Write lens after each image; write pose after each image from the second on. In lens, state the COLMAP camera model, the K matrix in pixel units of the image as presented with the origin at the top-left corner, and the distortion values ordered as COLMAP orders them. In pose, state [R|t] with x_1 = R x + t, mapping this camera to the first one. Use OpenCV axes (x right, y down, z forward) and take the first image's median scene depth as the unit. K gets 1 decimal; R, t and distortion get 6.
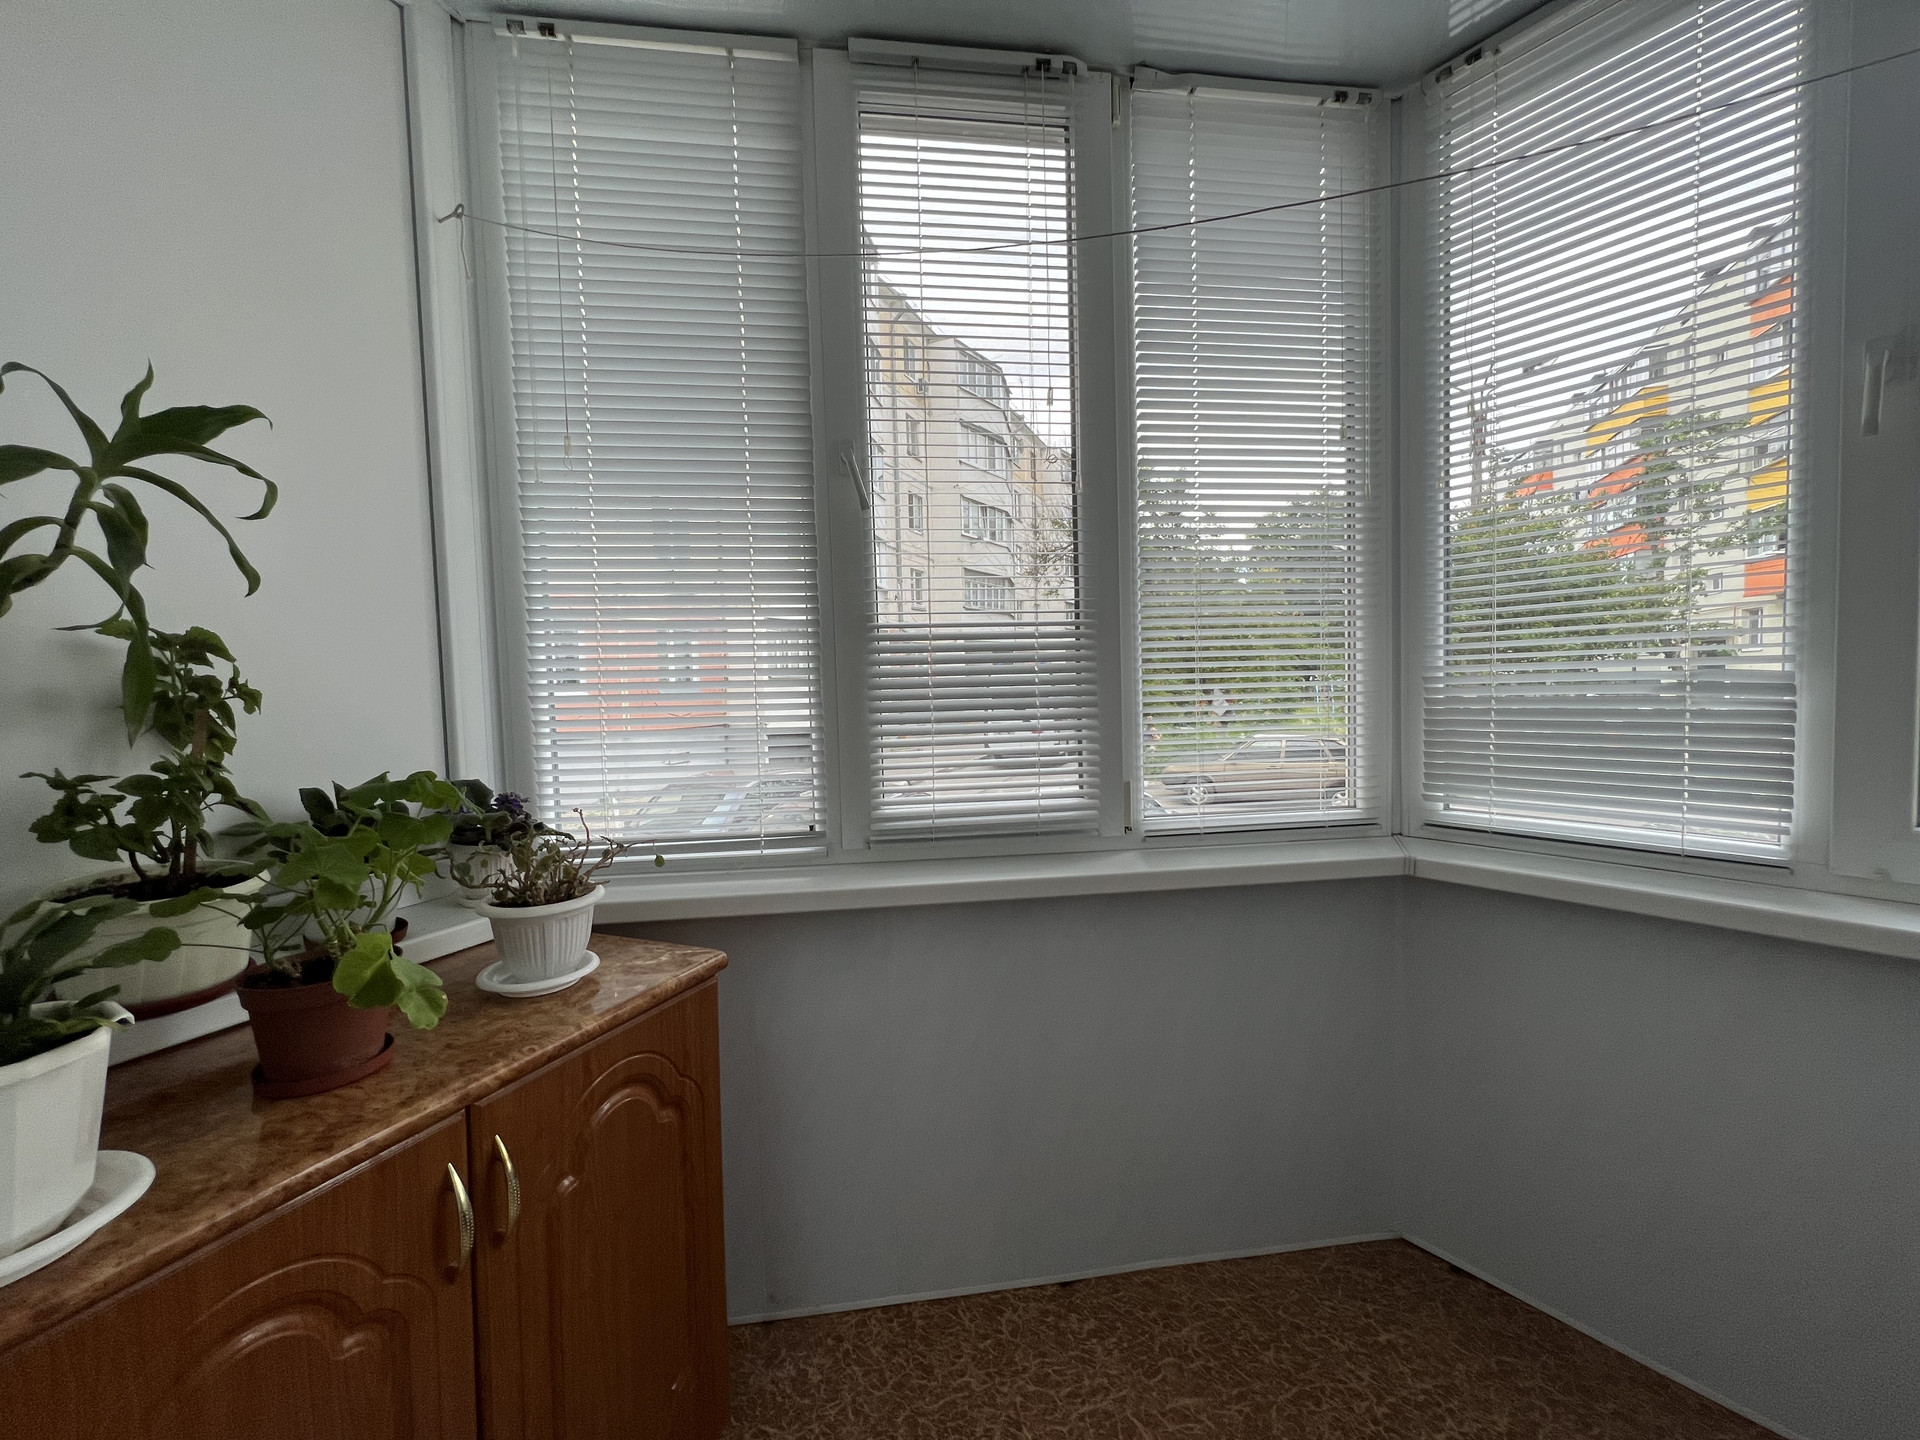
lens RADIAL K [[771.0, 0, 959.4], [0, 771.0, 718.0], [0, 0, 1]] dist [-0.001117, 0.000761]
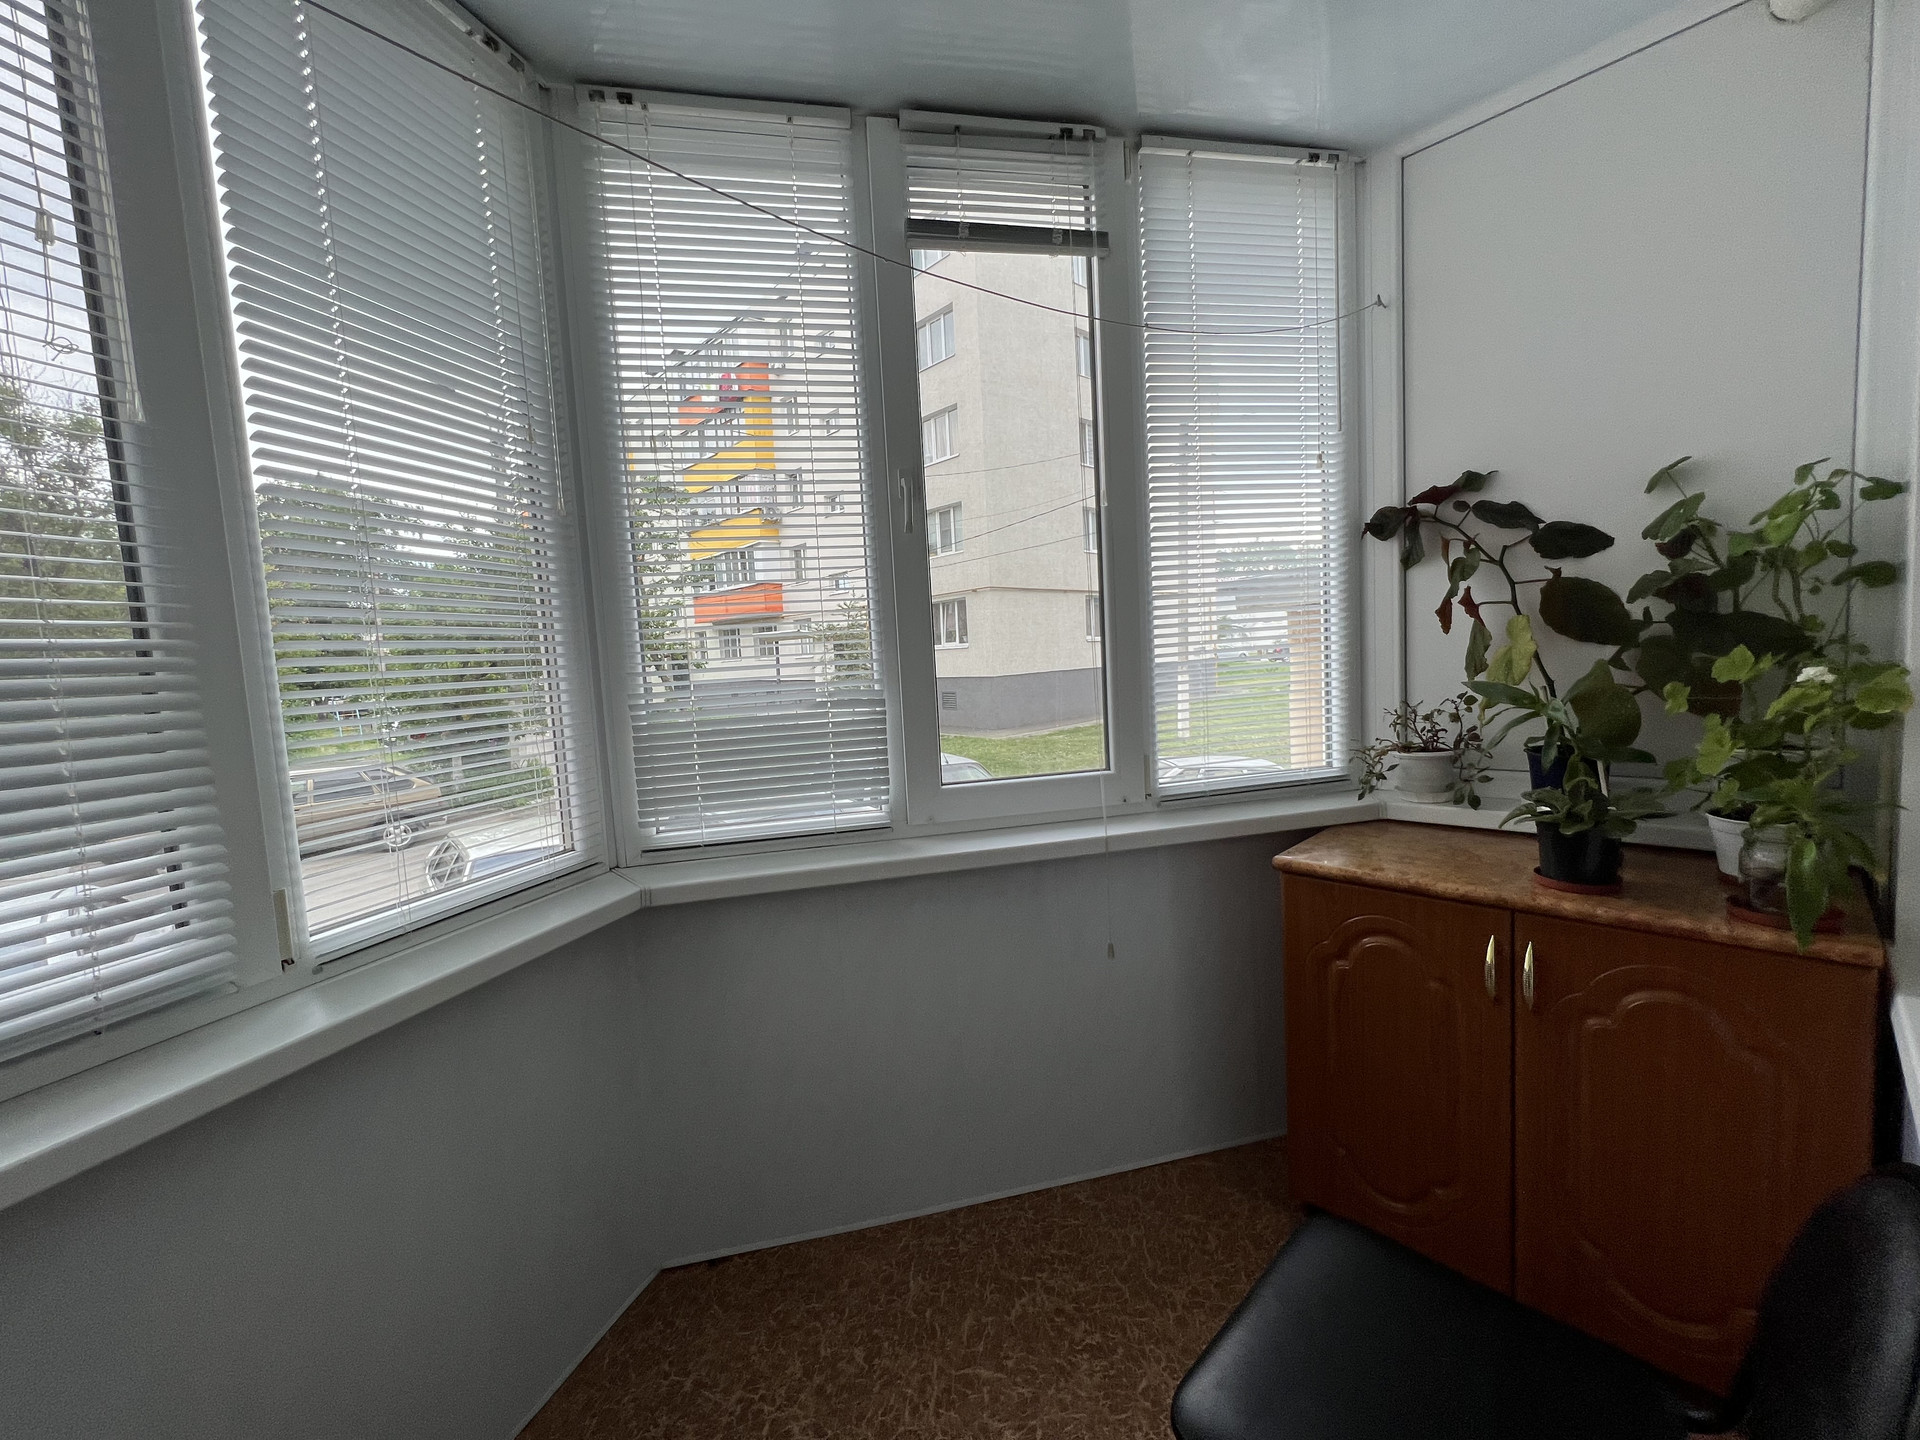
lens RADIAL K [[771.0, 0, 959.4], [0, 771.0, 718.0], [0, 0, 1]] dist [-0.001117, 0.000761]
pose [[0.426312, -0.069679, 0.901889, -0.114247], [0.086883, 0.995573, 0.035849, -0.036604], [-0.900394, 0.063076, 0.430479, 0.202022]]
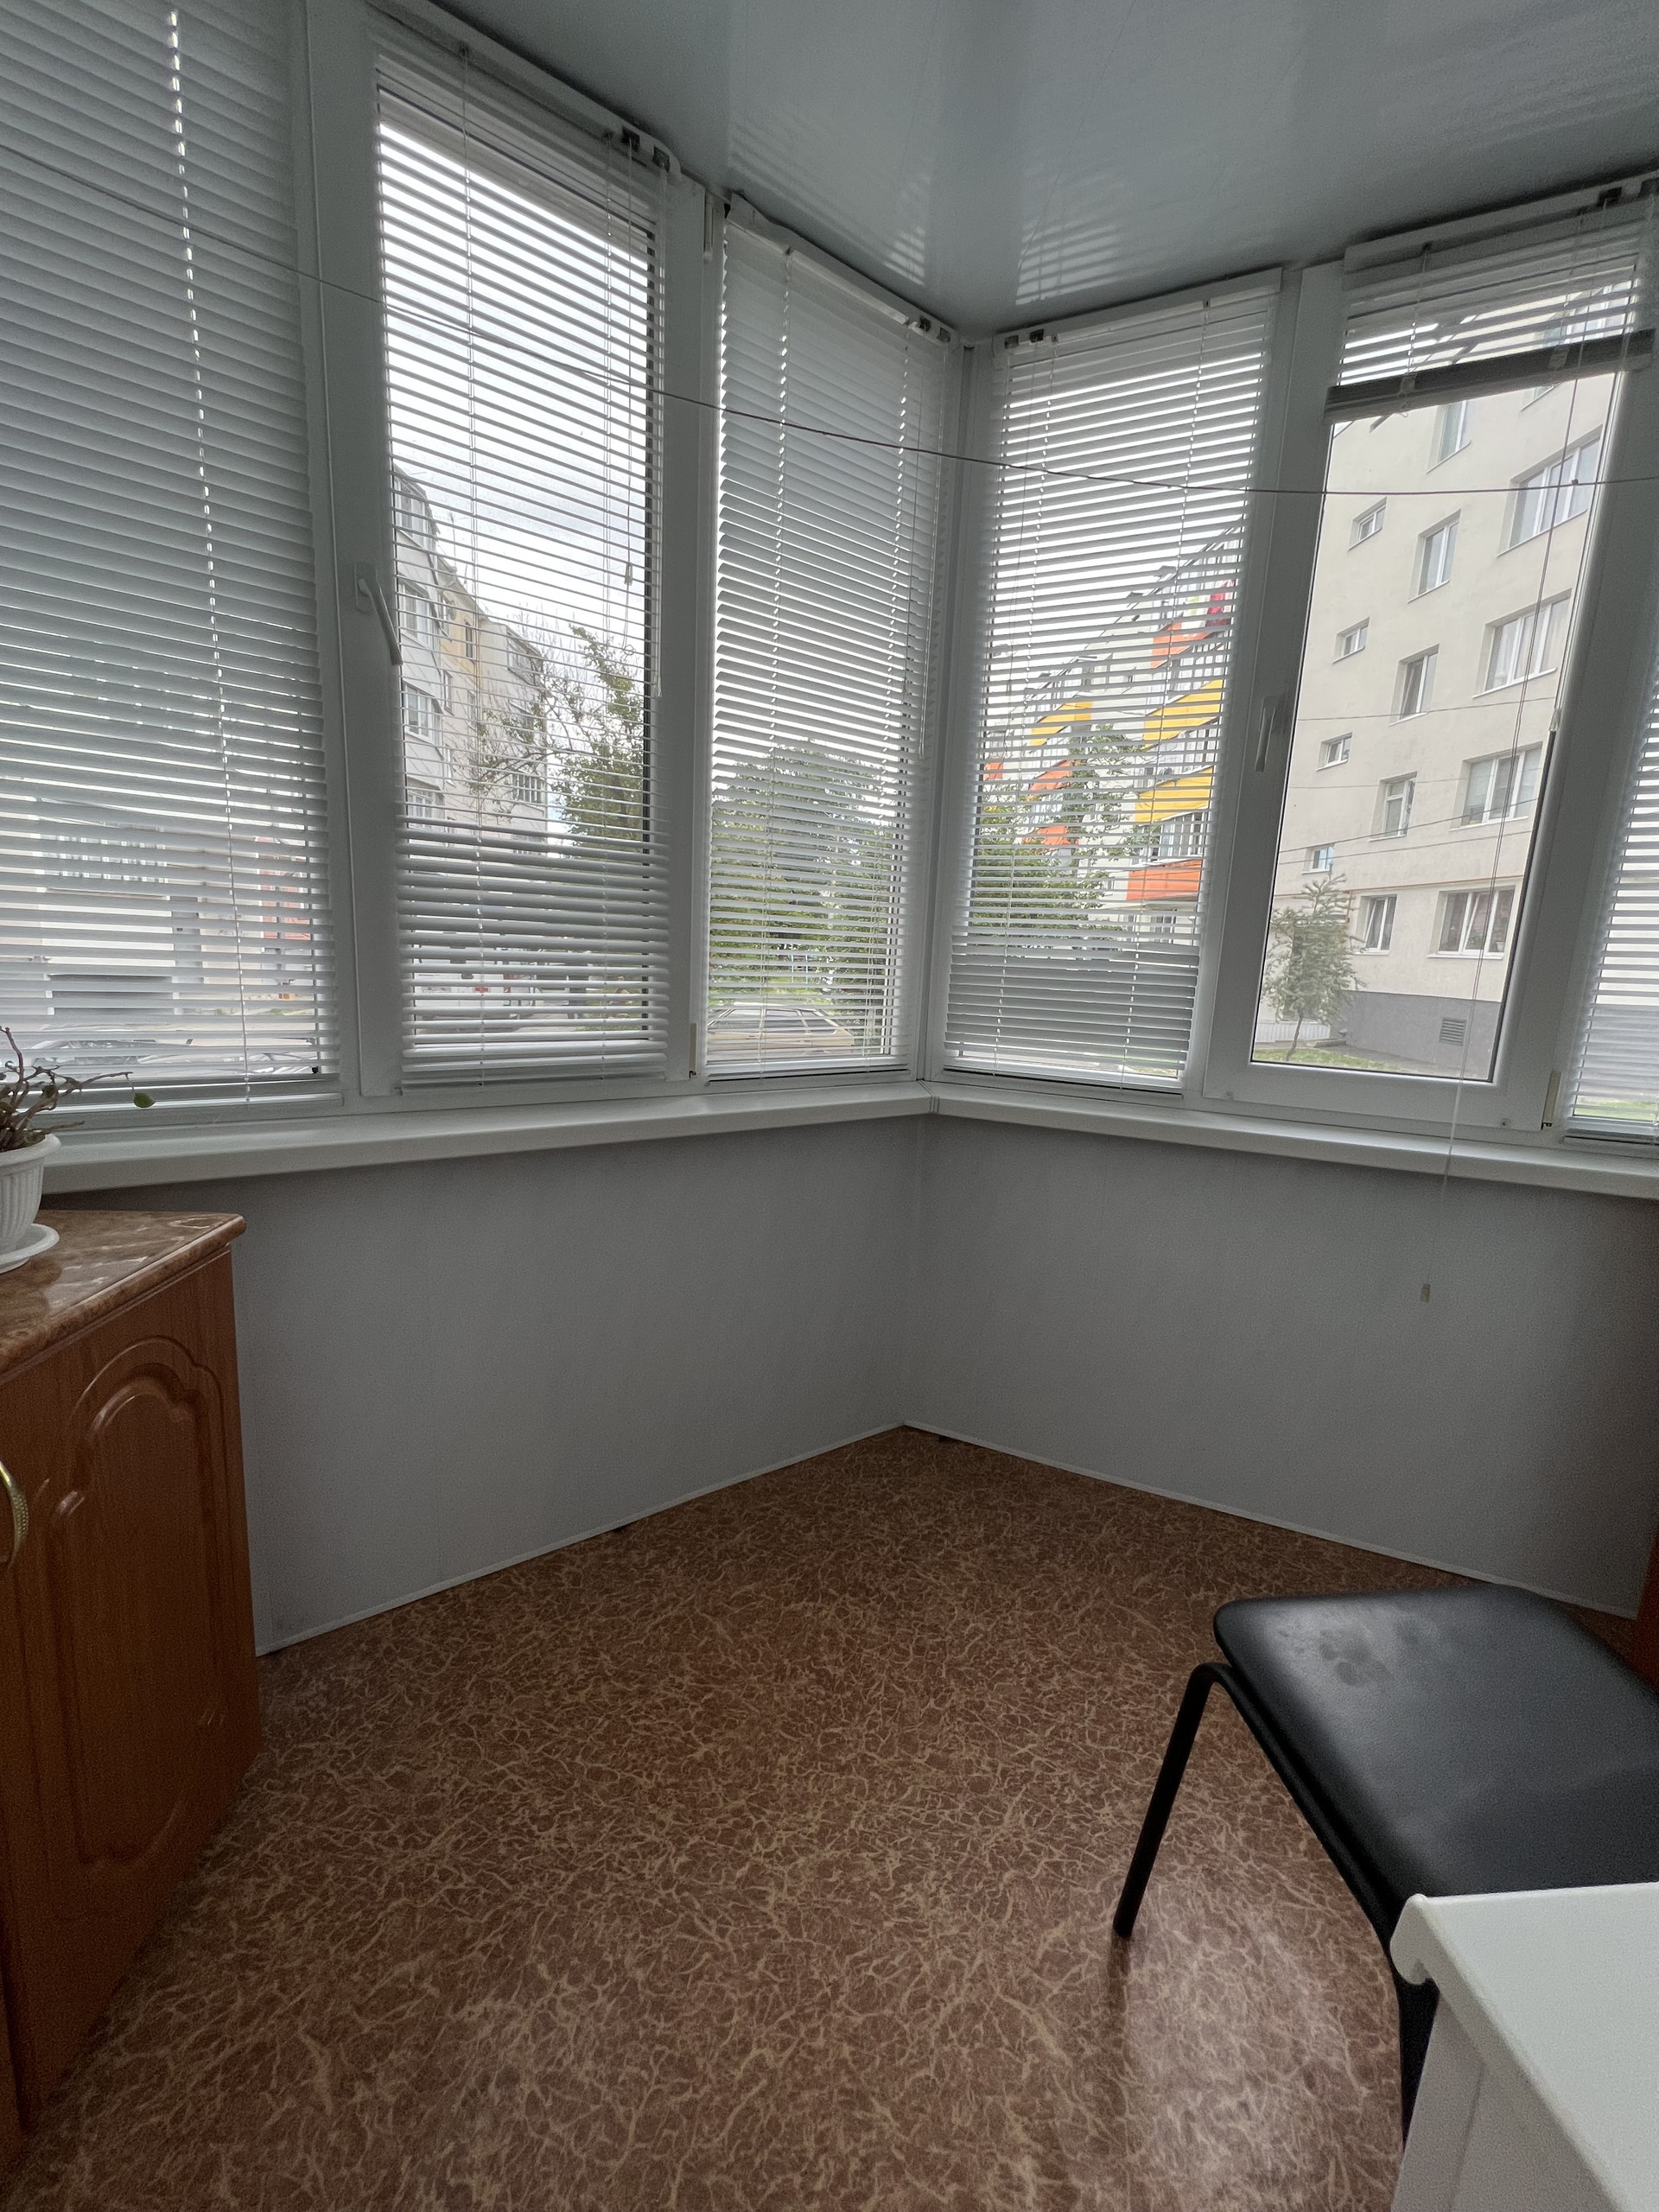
lens RADIAL K [[890.4, 0, 833.1], [0, 890.4, 1105.5], [0, 0, 1]] dist [0.001013, 0.000099]
pose [[0.880156, -0.017284, 0.474370, -0.159157], [-0.047747, 0.991045, 0.124700, 0.038377], [-0.472277, -0.132405, 0.871449, -0.058777]]
